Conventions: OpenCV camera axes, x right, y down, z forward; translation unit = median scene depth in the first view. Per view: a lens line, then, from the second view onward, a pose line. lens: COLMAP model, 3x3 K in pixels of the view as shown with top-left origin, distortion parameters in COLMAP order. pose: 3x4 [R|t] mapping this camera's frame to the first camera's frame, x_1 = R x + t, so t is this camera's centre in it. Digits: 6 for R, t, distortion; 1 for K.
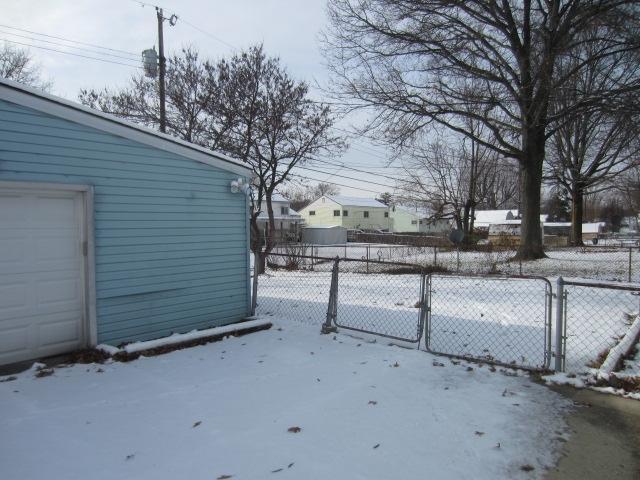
lens RADIAL K [[447.5, 0, 320.0], [0, 447.5, 240.7], [0, 0, 1]] dist [-0.018423, 0.003561]
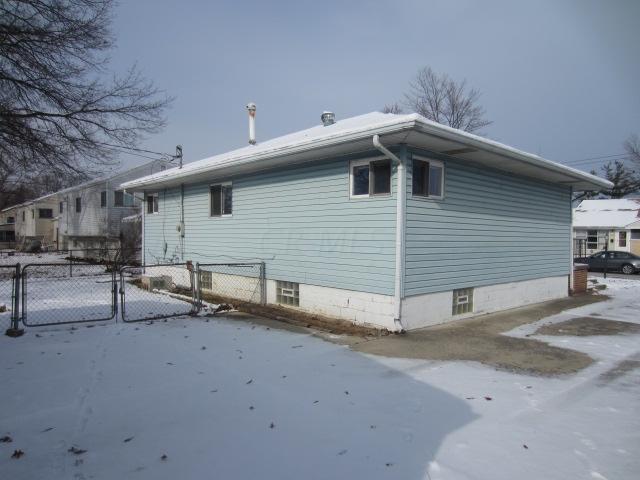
lens RADIAL K [[447.5, 0, 320.1], [0, 447.5, 242.1], [0, 0, 1]] dist [-0.018423, 0.003561]
pose [[0.127984, -0.010448, 0.991721, -1.073620], [0.025447, 0.999650, 0.007247, -0.004100], [-0.991450, 0.024309, 0.128205, 0.177829]]
